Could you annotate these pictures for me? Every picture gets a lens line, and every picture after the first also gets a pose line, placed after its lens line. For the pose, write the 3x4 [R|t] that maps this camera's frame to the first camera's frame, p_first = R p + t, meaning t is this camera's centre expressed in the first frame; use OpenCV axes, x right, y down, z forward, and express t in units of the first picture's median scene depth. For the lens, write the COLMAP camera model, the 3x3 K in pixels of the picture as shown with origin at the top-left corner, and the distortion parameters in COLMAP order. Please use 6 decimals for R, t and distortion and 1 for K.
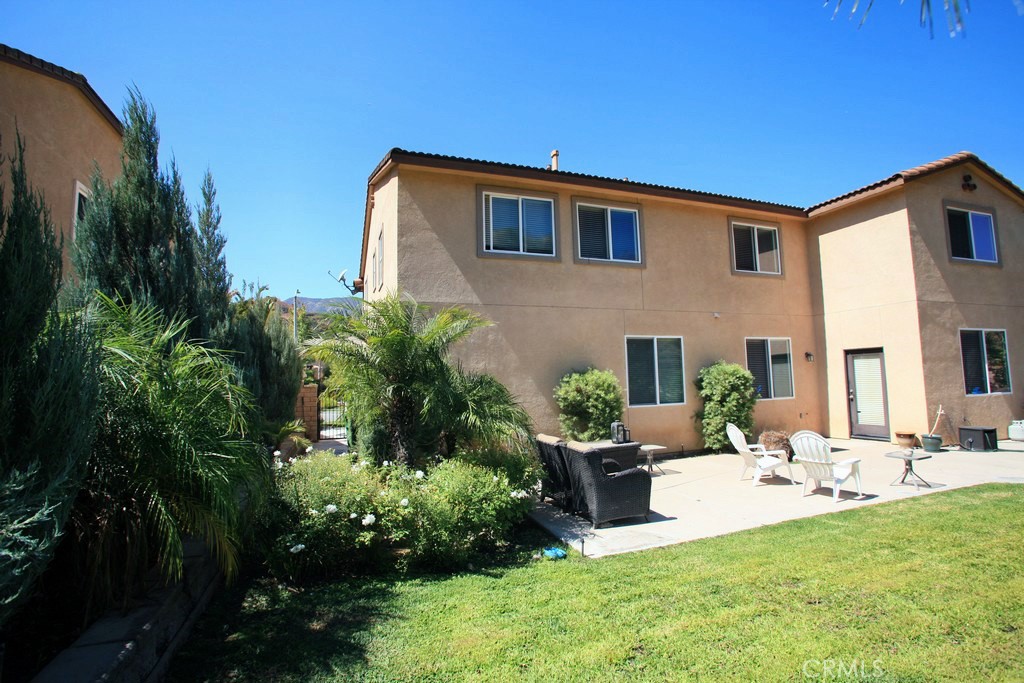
lens RADIAL K [[499.6, 0, 511.4], [0, 499.6, 338.6], [0, 0, 1]] dist [-0.067260, 0.031802]
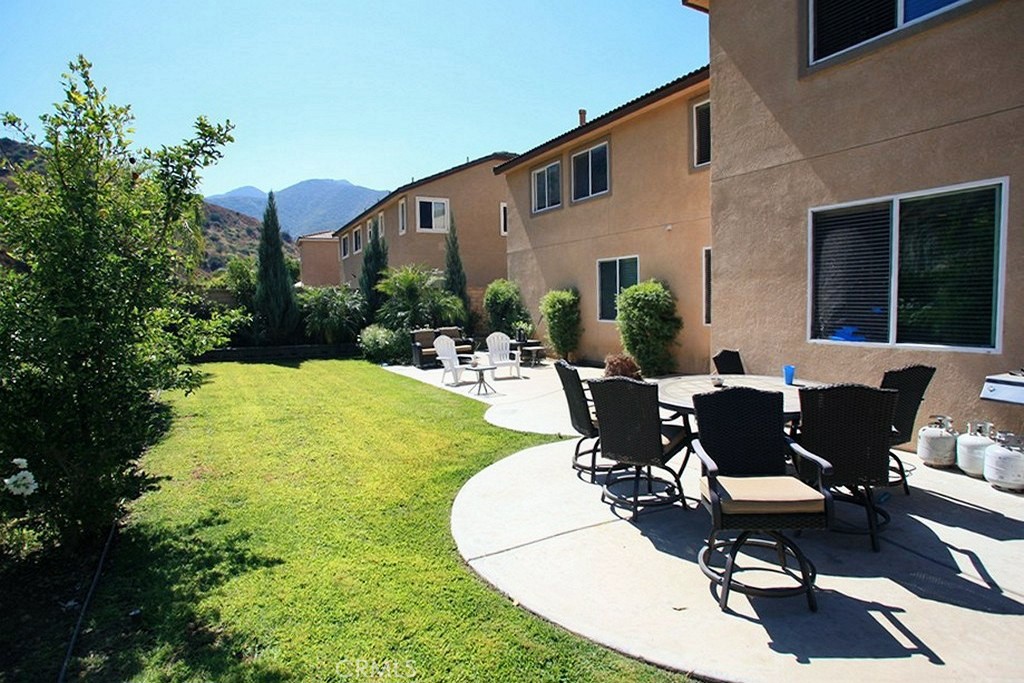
lens RADIAL K [[554.4, 0, 512.0], [0, 554.4, 341.5], [0, 0, 1]] dist [-0.082260, 0.037576]
pose [[0.141423, 0.091127, -0.985746, 1.494600], [0.105140, 0.988740, 0.106488, 0.023003], [0.984350, -0.118701, 0.130250, 0.615361]]
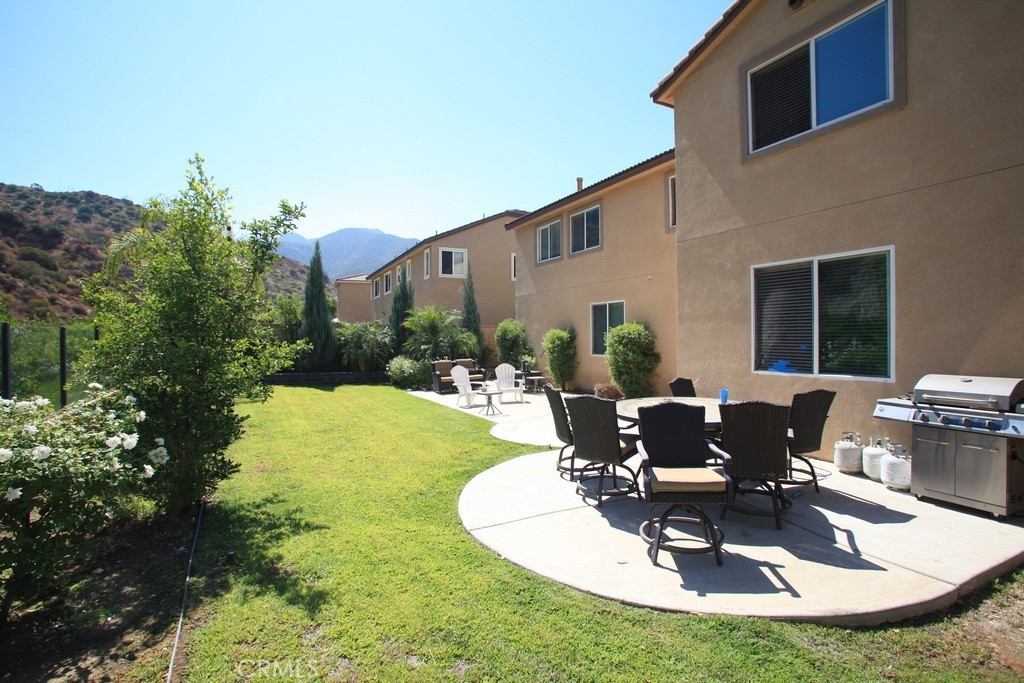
lens RADIAL K [[499.6, 0, 511.4], [0, 499.6, 338.6], [0, 0, 1]] dist [-0.067260, 0.031802]
pose [[0.117438, 0.023030, -0.992813, 1.574352], [0.092360, 0.995145, 0.034009, 0.022264], [0.988776, -0.095690, 0.114741, 0.619042]]
